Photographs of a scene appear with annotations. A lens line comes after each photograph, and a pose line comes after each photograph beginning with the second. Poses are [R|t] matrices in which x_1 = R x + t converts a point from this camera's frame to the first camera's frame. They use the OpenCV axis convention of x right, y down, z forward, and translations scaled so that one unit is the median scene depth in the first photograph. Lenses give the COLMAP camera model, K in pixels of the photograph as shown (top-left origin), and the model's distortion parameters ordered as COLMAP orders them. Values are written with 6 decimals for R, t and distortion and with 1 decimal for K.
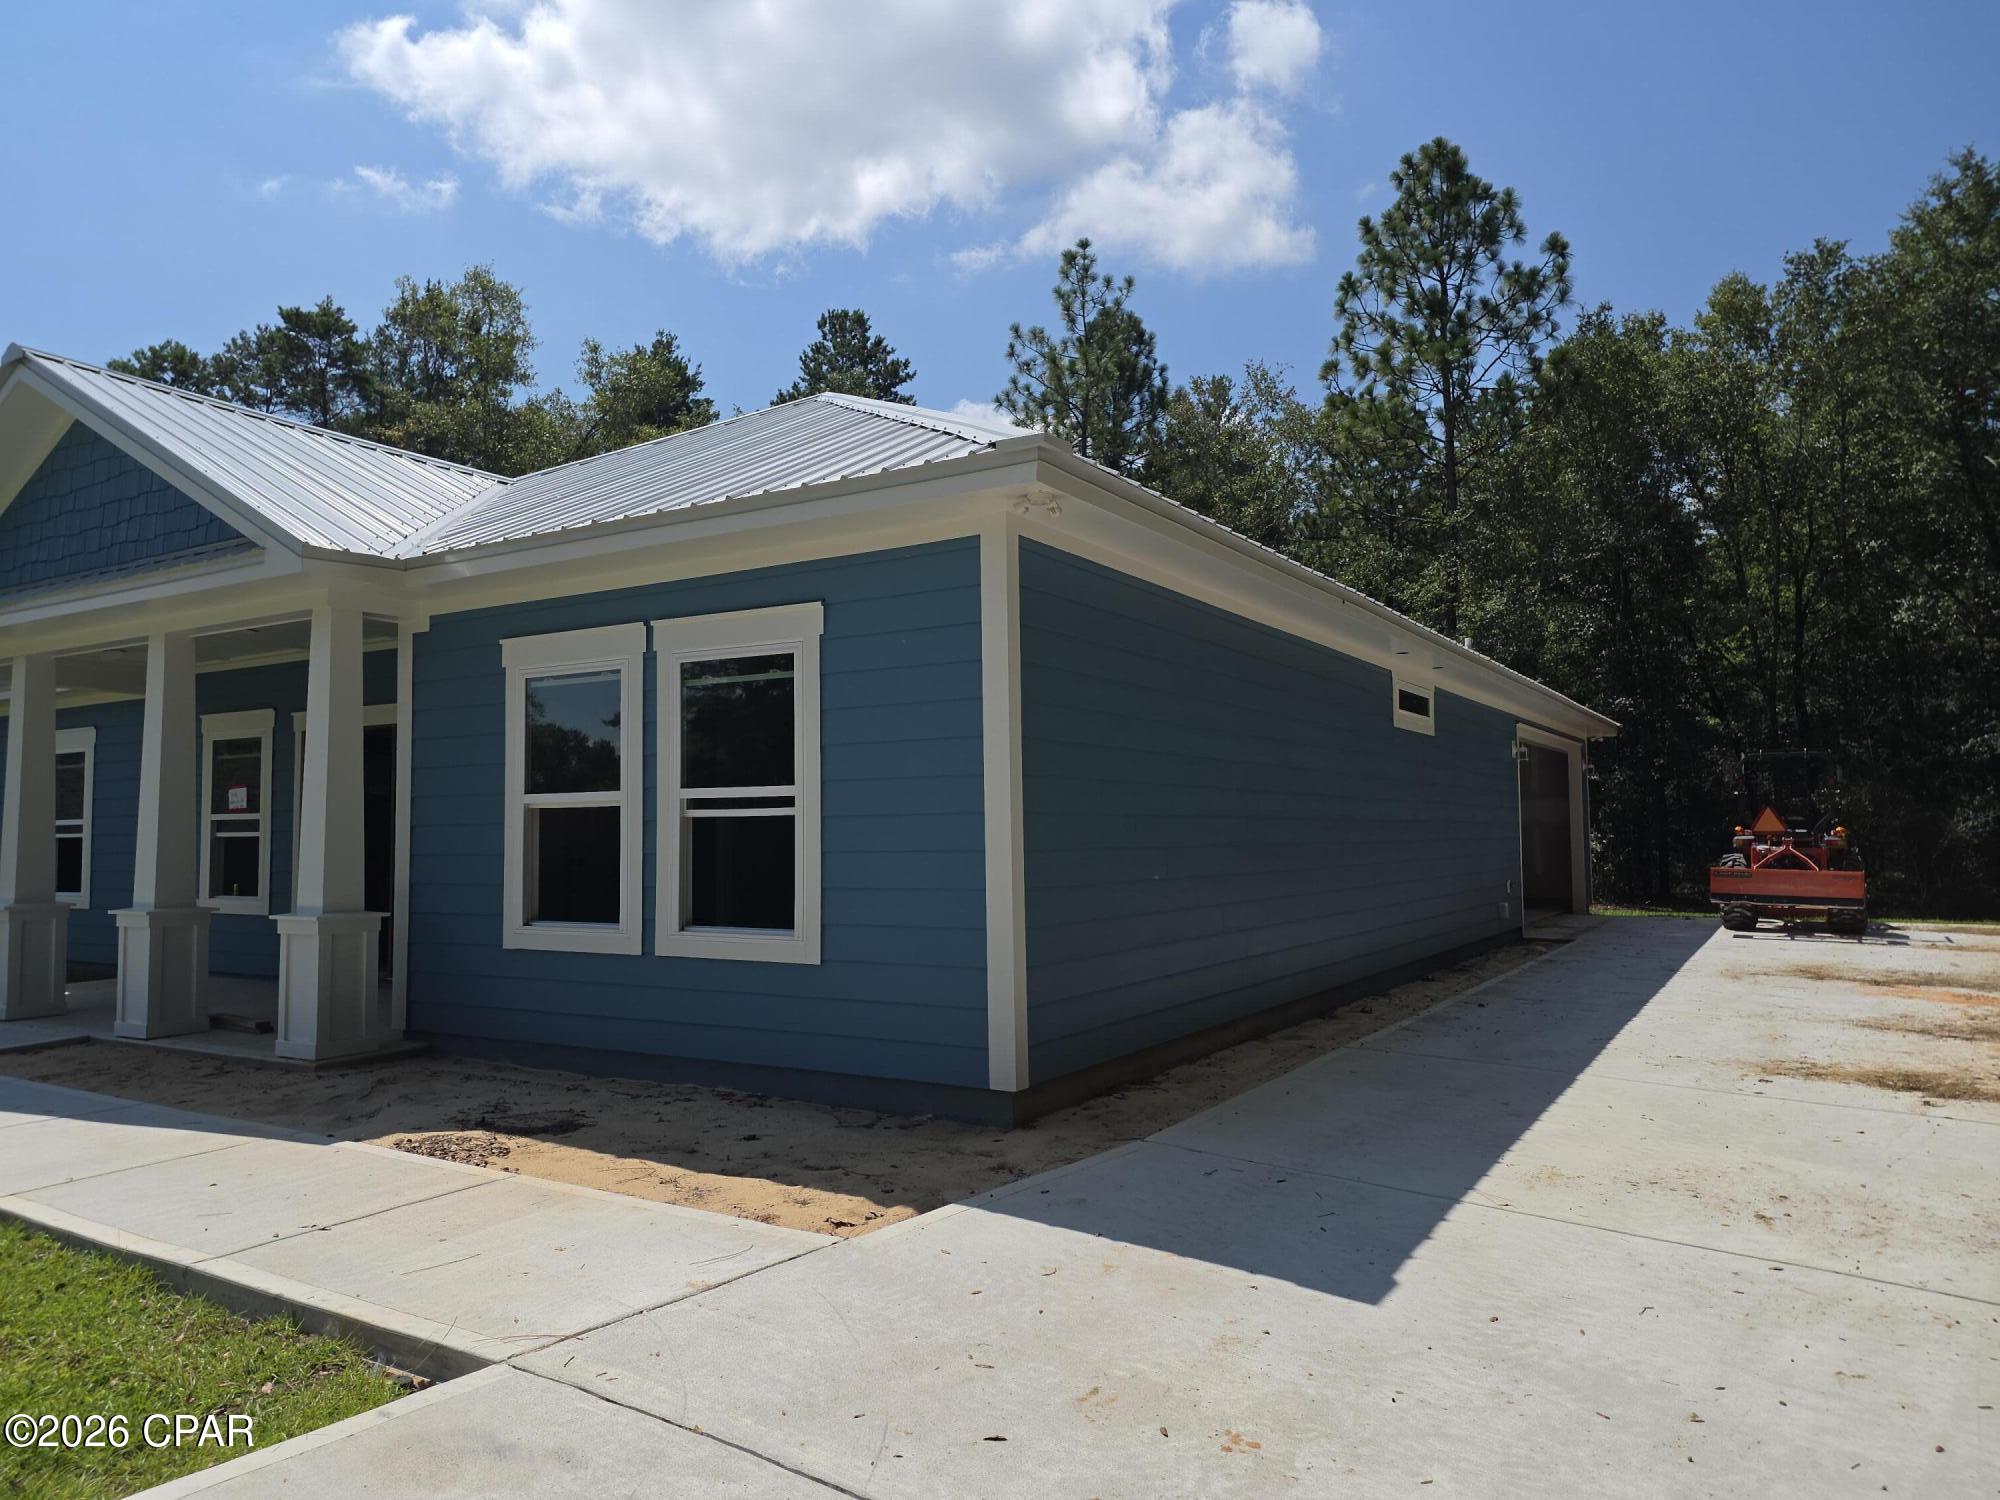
lens RADIAL K [[1340.7, 0, 982.9], [0, 1340.7, 758.2], [0, 0, 1]] dist [0.060228, -0.051423]
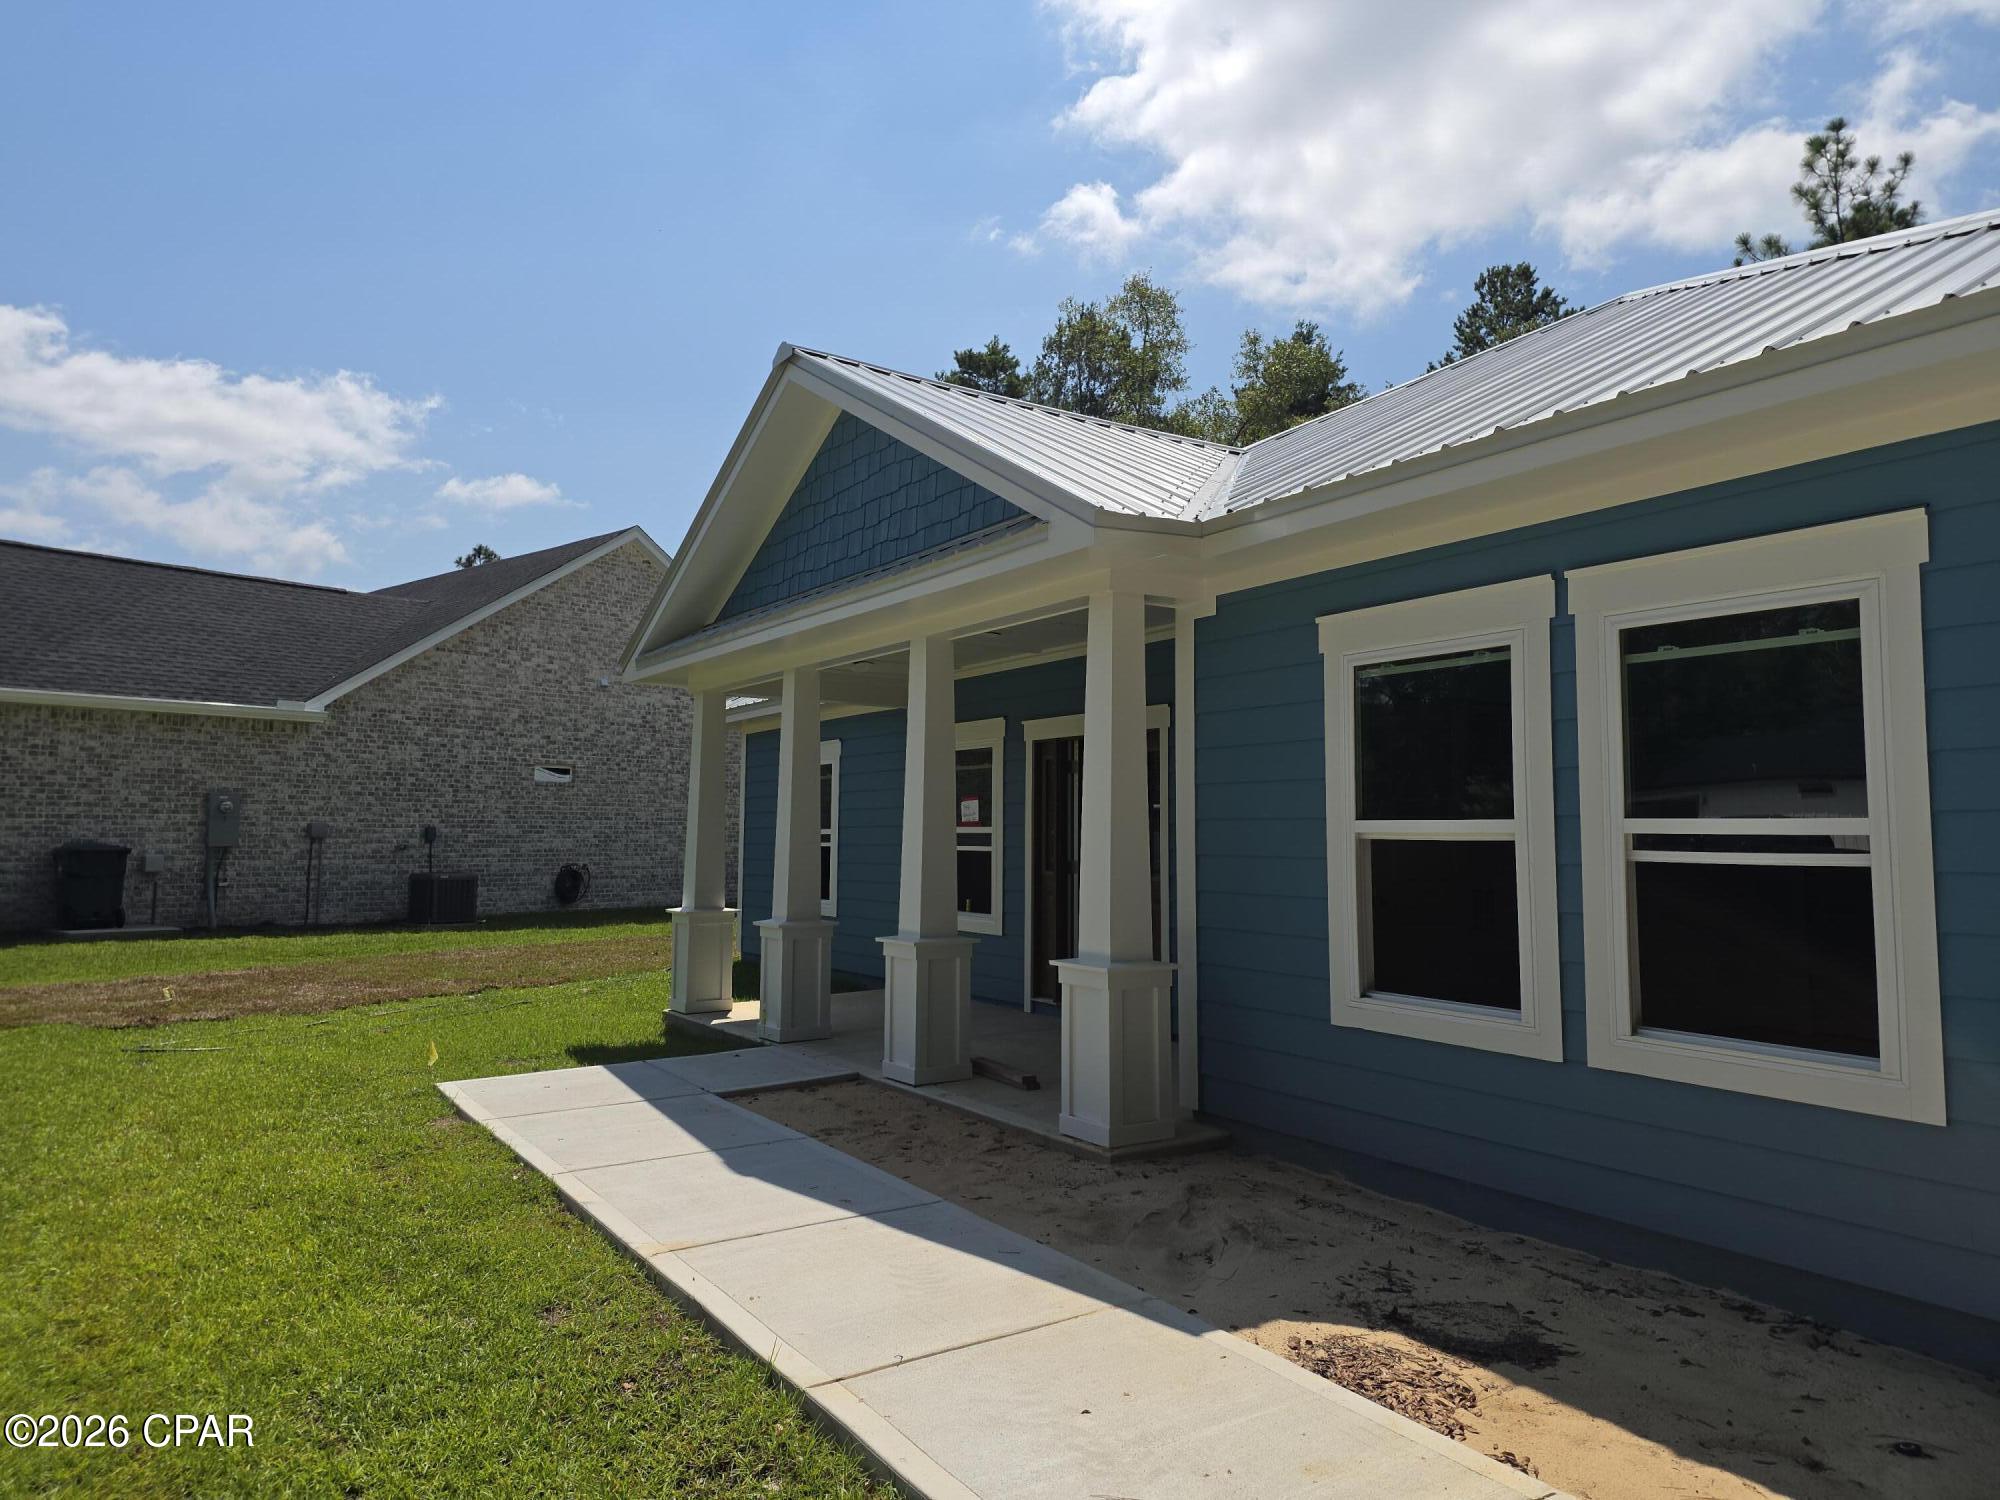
lens RADIAL K [[1317.7, 0, 1008.8], [0, 1317.7, 740.1], [0, 0, 1]] dist [0.129069, -0.108729]
pose [[0.910697, -0.015041, -0.412801, -0.188040], [0.008499, 0.999808, -0.017680, -0.005657], [0.412987, 0.012592, 0.910650, 0.218908]]
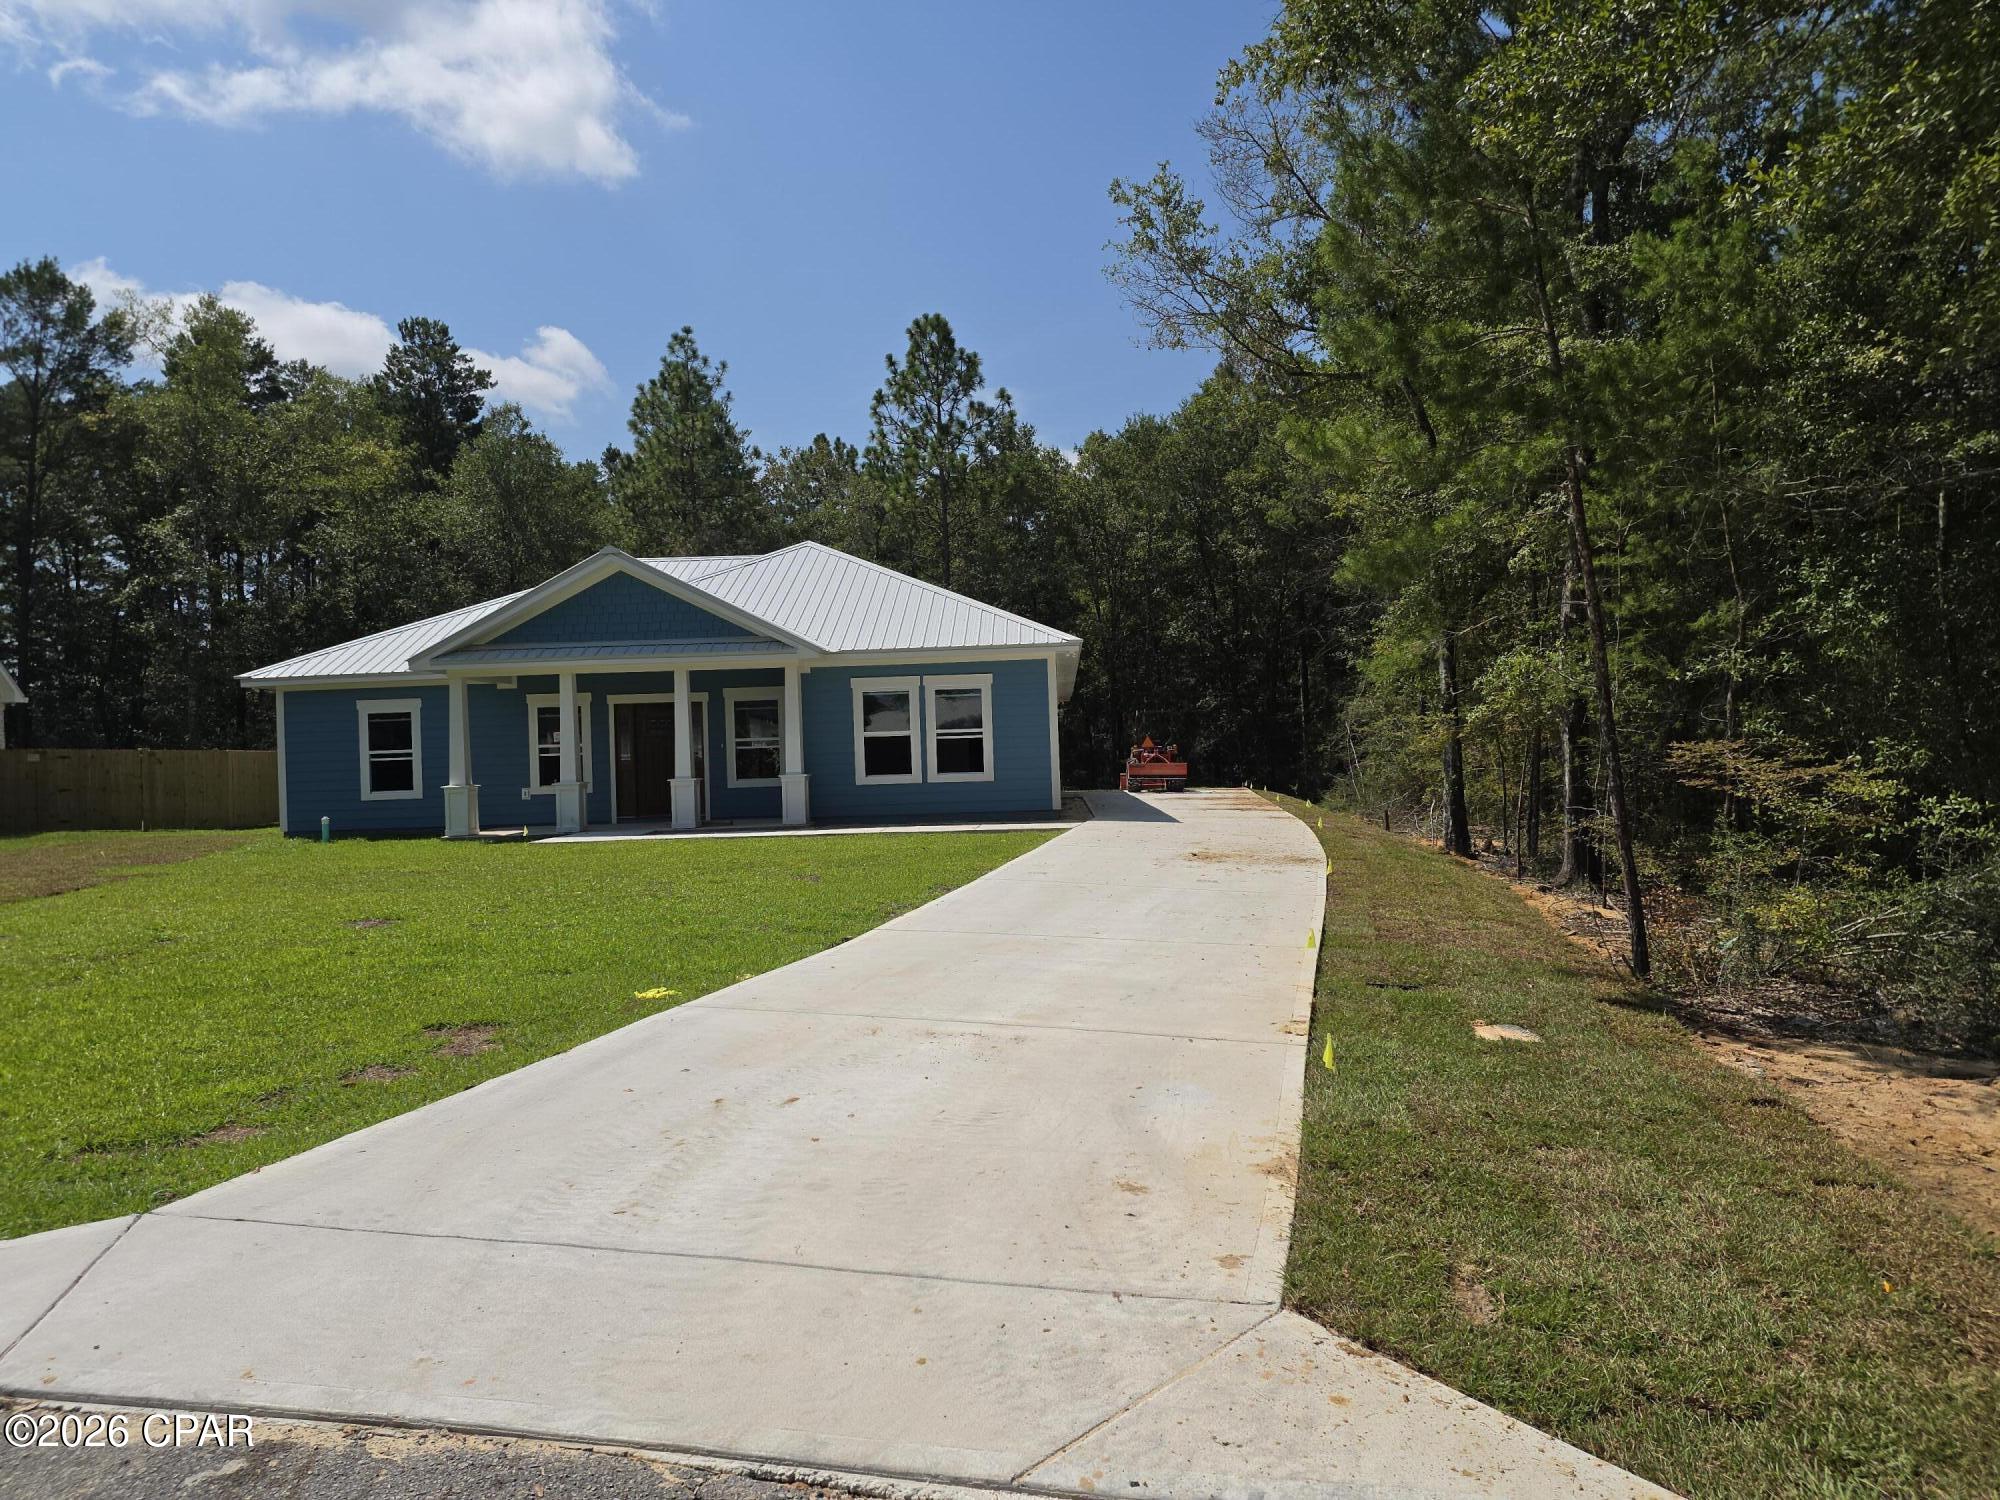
lens RADIAL K [[1317.7, 0, 1008.8], [0, 1317.7, 740.1], [0, 0, 1]] dist [0.129069, -0.108729]
pose [[0.870056, -0.010103, 0.492849, -1.325063], [-0.005255, 0.999543, 0.029765, -0.038029], [-0.492924, -0.028487, 0.869606, -1.468293]]
